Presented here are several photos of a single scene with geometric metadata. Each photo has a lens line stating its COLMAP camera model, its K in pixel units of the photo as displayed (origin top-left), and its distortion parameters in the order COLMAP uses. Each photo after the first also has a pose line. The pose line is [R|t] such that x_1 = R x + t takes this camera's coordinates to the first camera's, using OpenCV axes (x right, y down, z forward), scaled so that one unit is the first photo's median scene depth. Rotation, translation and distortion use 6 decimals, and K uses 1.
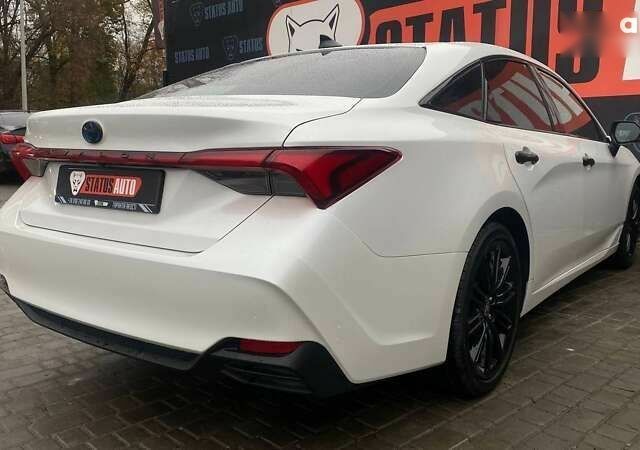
lens RADIAL K [[613.3, 0, 318.3], [0, 613.3, 233.4], [0, 0, 1]] dist [0.021122, 0.004054]
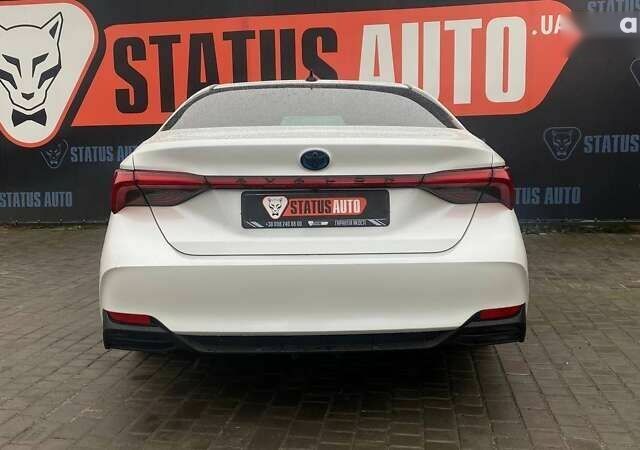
lens RADIAL K [[616.5, 0, 320.0], [0, 616.5, 225.0], [0, 0, 1]] dist [0.030515, 0.002116]
pose [[0.796373, -0.089240, 0.598186, -1.008804], [0.107711, 0.994170, 0.004918, -0.050028], [-0.595138, 0.060514, 0.801342, 0.097604]]
